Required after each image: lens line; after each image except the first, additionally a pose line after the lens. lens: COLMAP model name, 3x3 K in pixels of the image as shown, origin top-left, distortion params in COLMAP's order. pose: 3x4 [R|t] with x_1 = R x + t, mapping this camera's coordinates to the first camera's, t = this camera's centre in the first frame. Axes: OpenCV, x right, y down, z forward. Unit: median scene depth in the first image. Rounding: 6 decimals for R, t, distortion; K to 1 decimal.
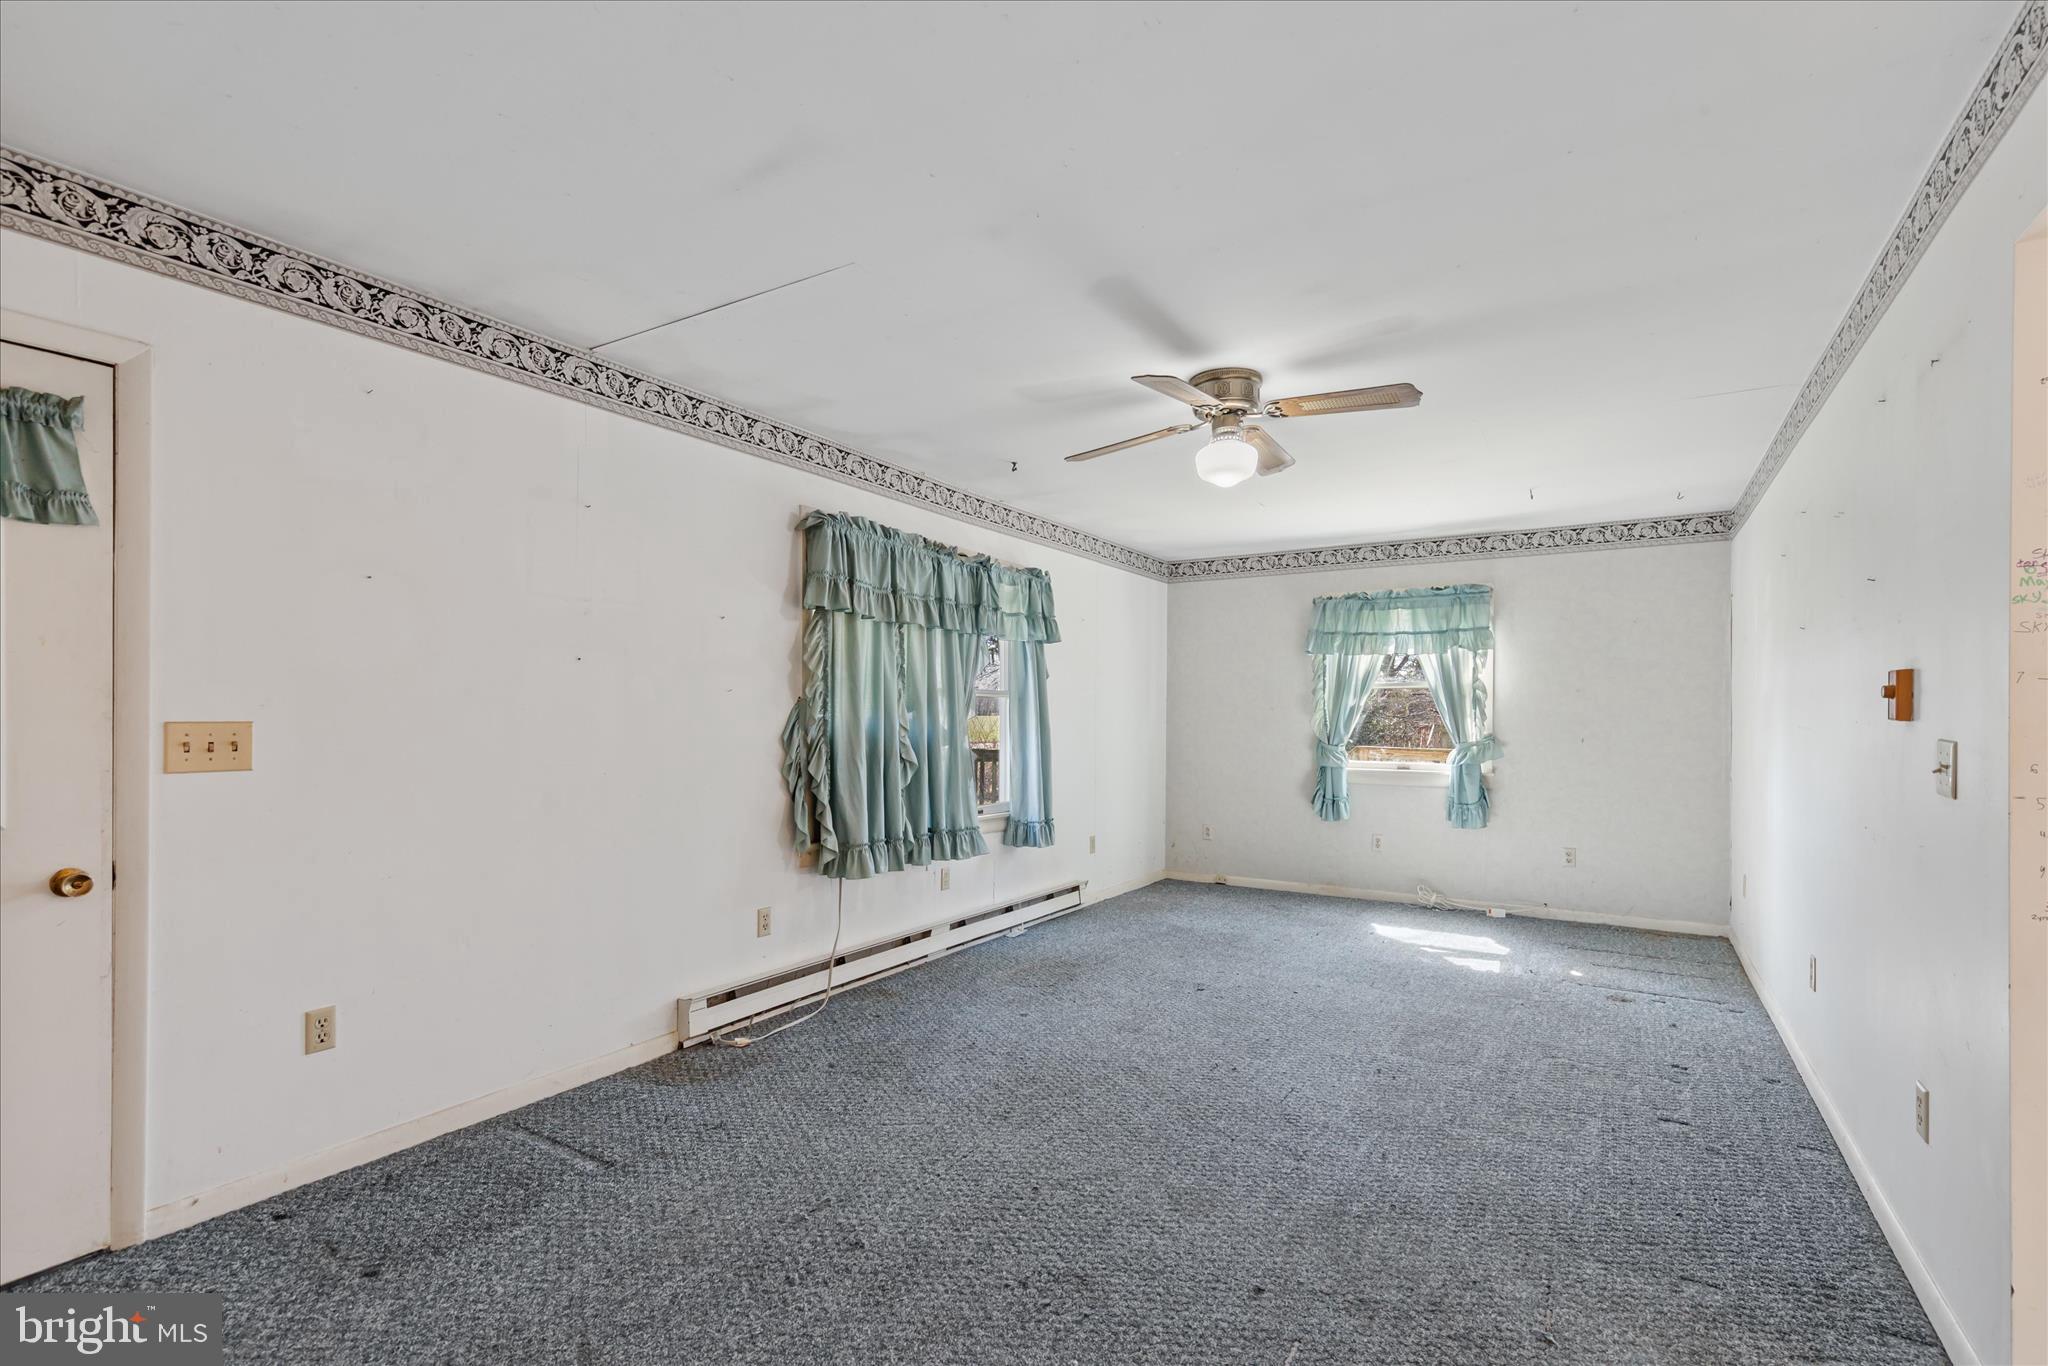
lens RADIAL K [[948.2, 0, 990.9], [0, 948.2, 714.9], [0, 0, 1]] dist [0.001755, 0.000199]
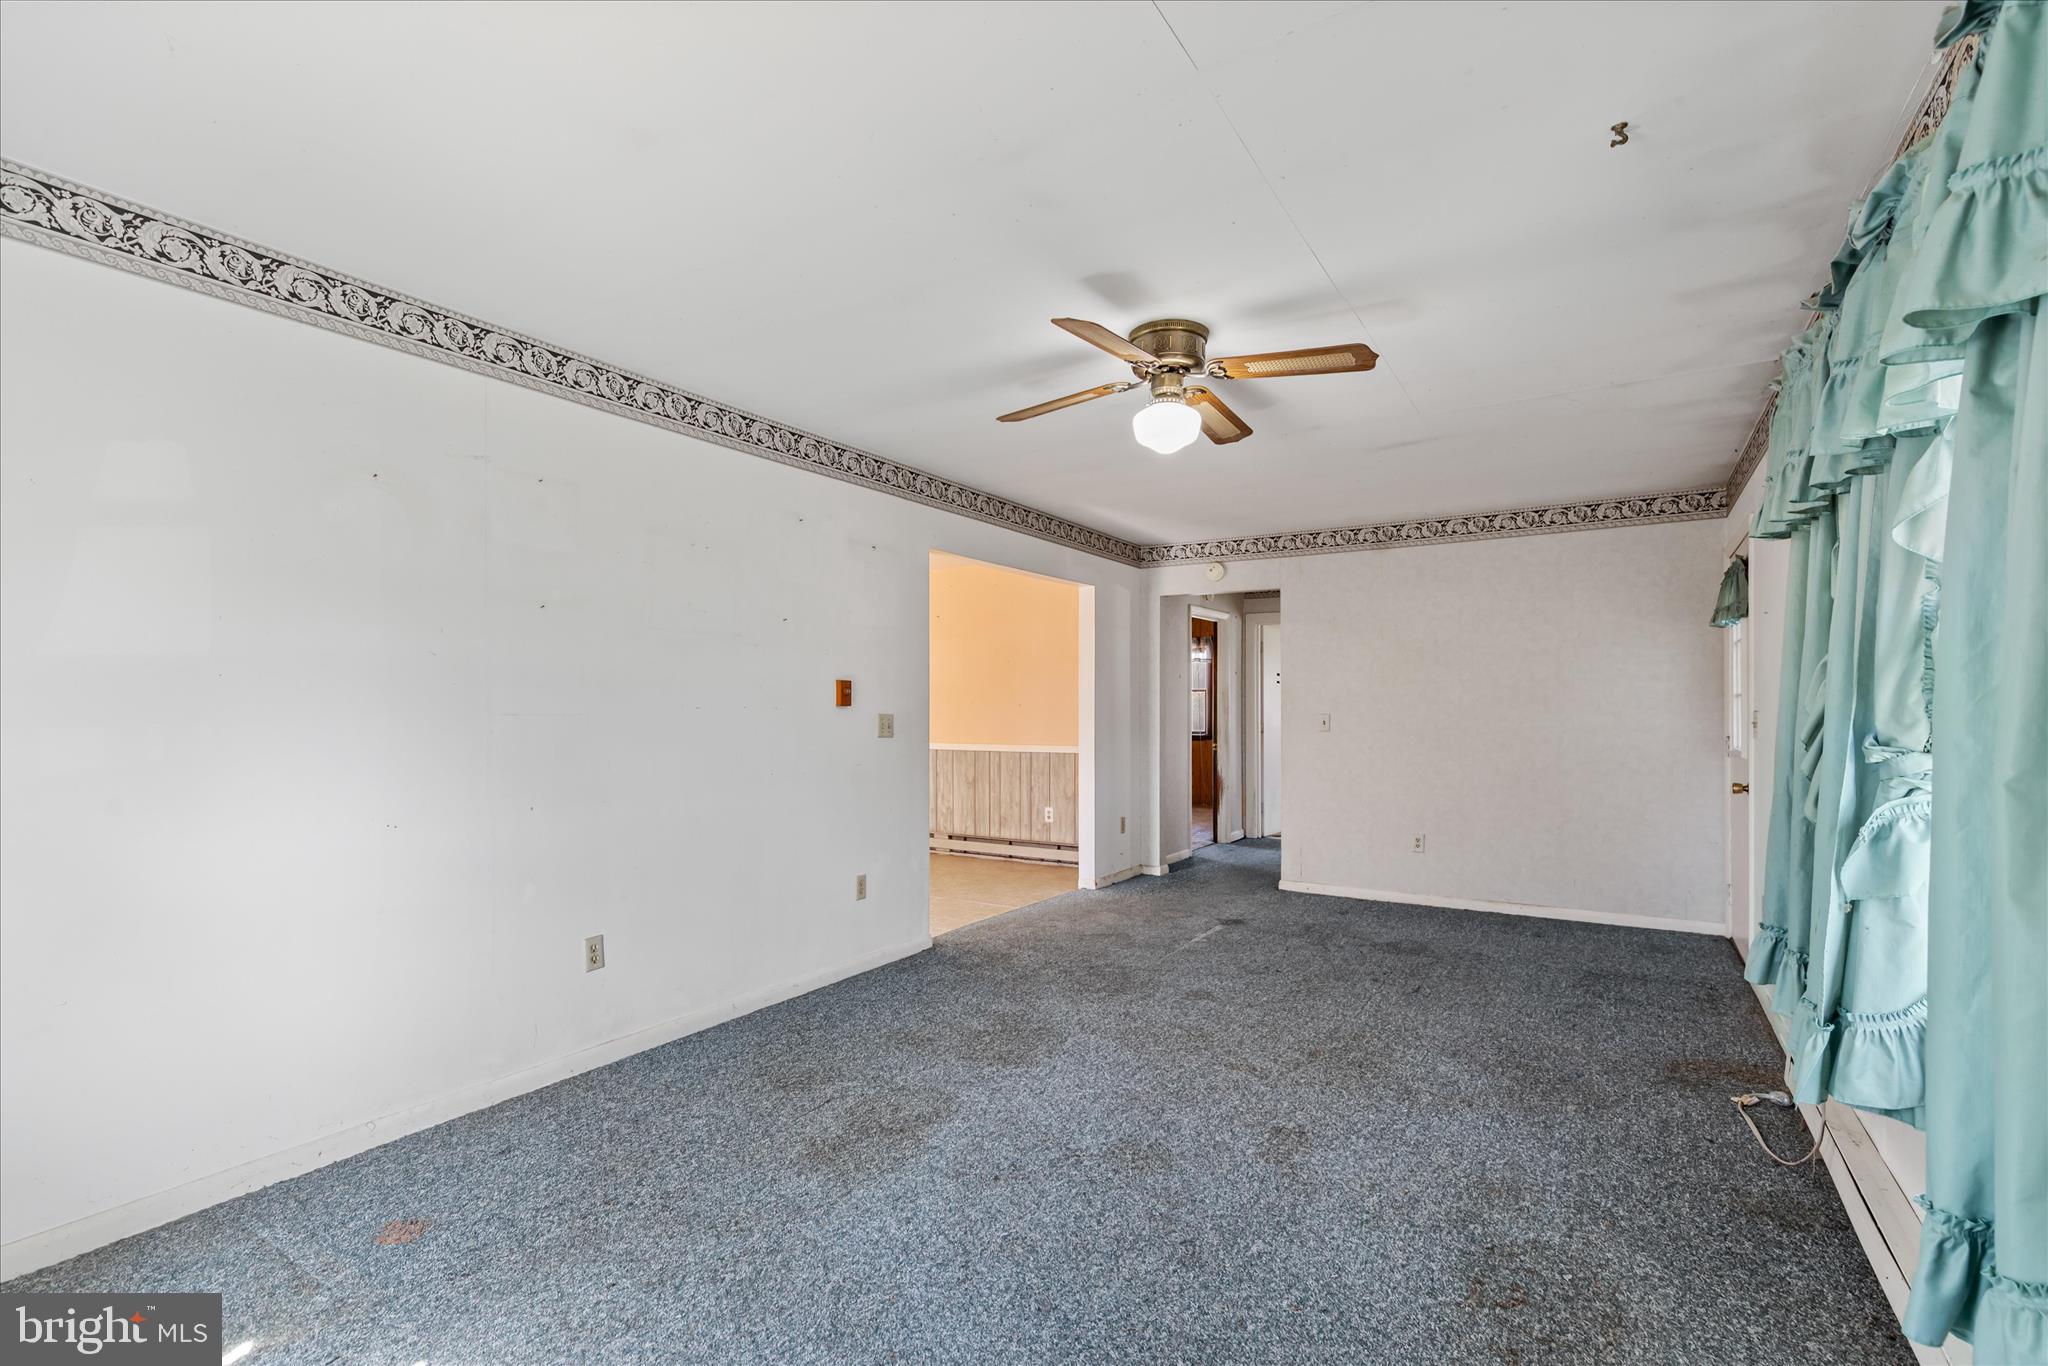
lens RADIAL K [[948.2, 0, 990.9], [0, 948.2, 714.9], [0, 0, 1]] dist [0.001755, 0.000199]
pose [[-0.999852, 0.002901, 0.016932, 0.342144], [0.002963, 0.999989, 0.003673, 0.001125], [-0.016921, 0.003723, -0.999850, 1.640023]]
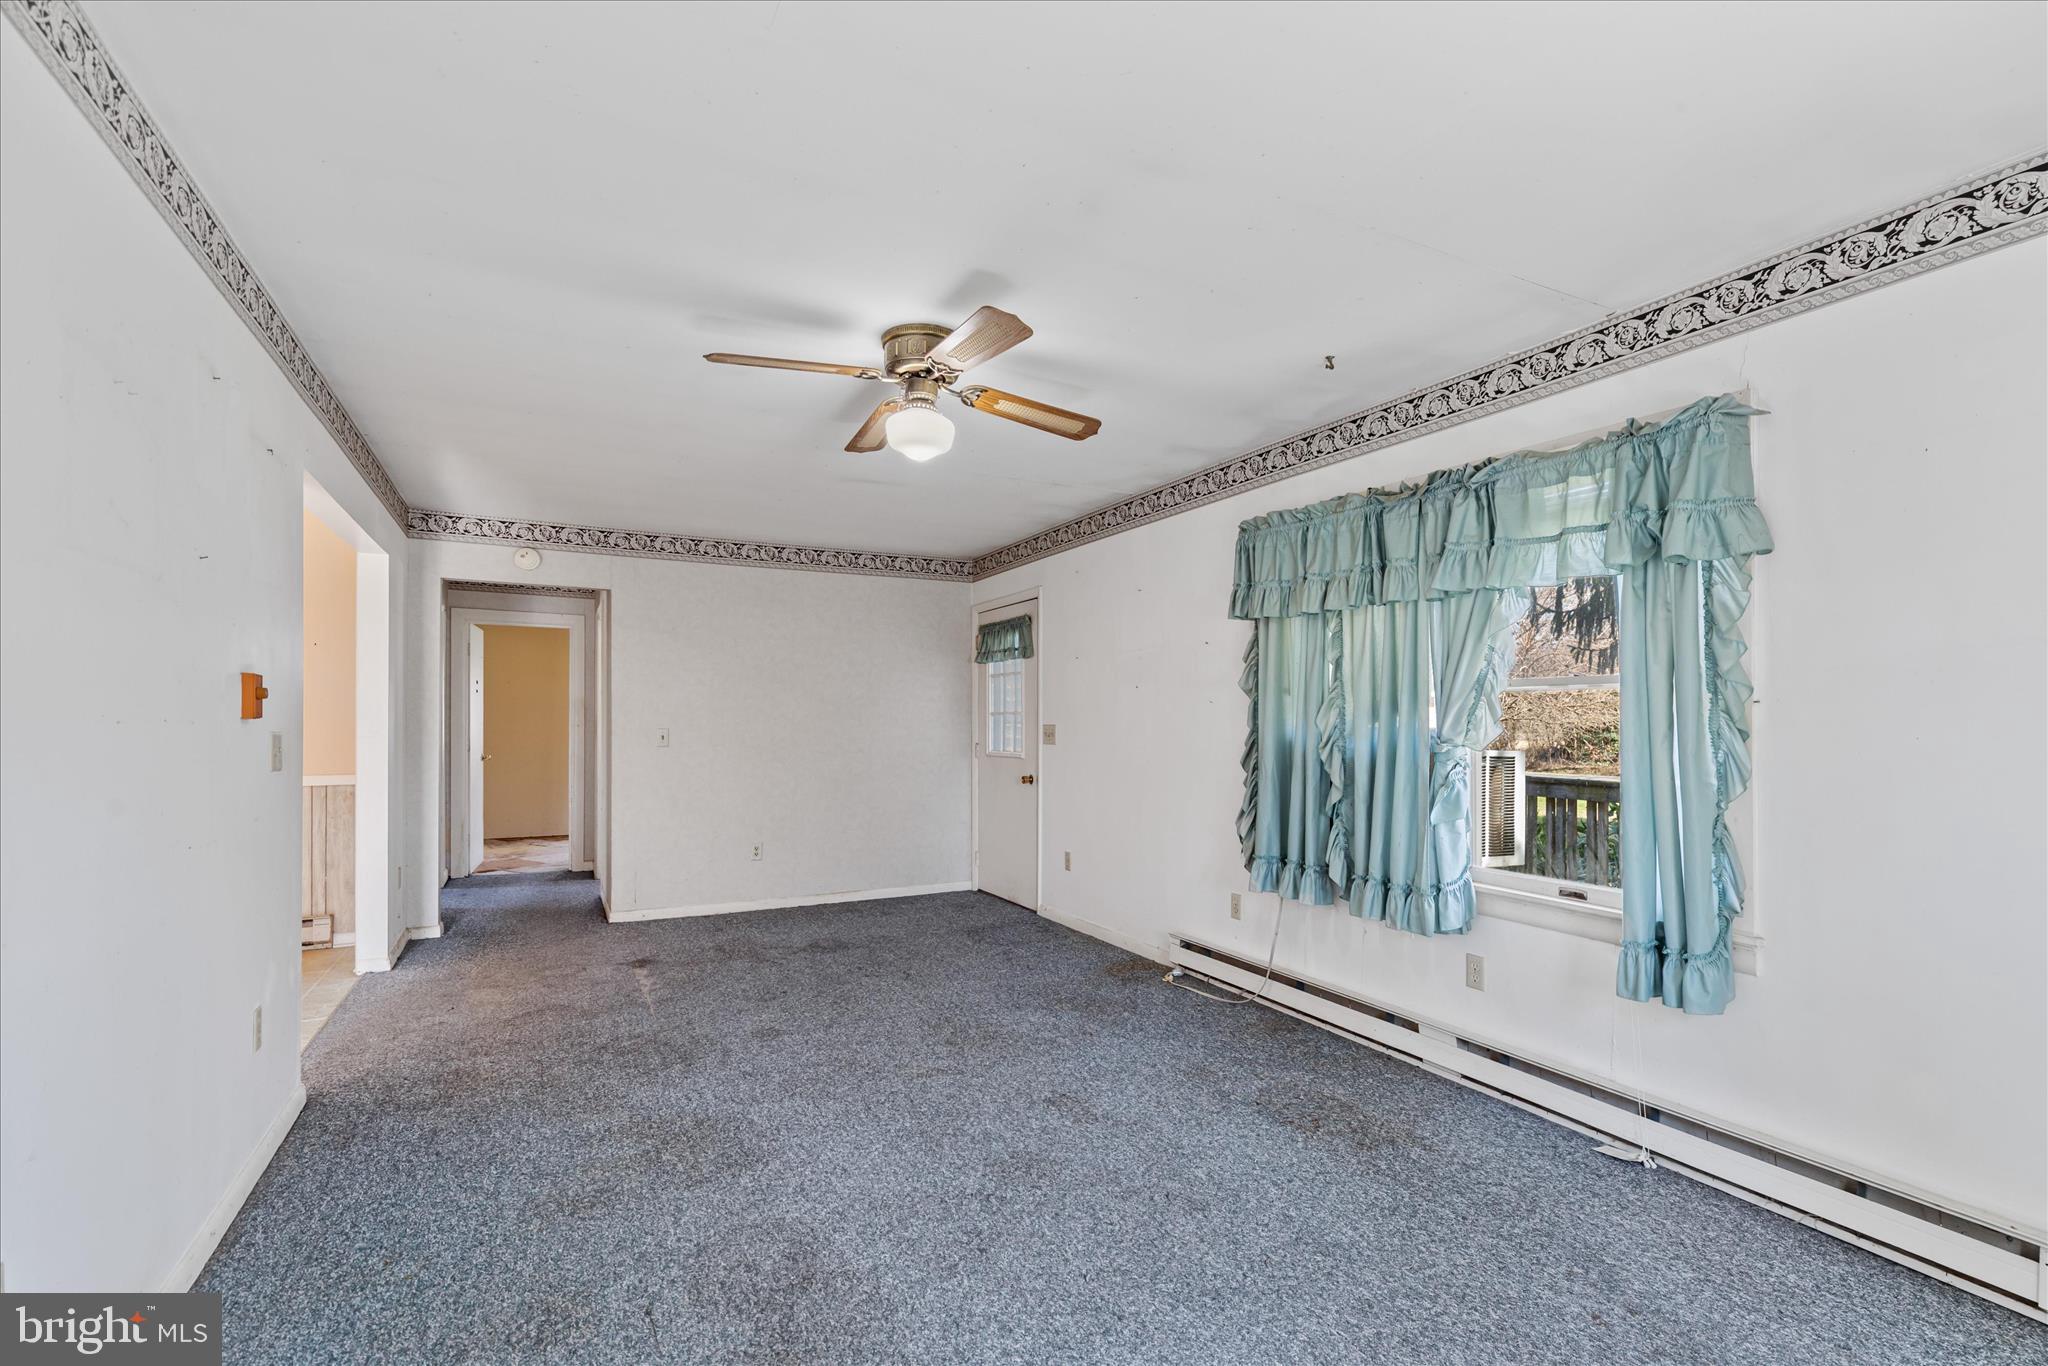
lens RADIAL K [[948.2, 0, 1054.1], [0, 948.2, 723.1], [0, 0, 1]] dist [0.001821, 0.000527]
pose [[-0.484070, 0.003457, -0.875023, 0.824361], [0.003561, 0.999992, 0.001981, -0.001740], [0.875022, -0.002157, -0.484078, 1.317922]]
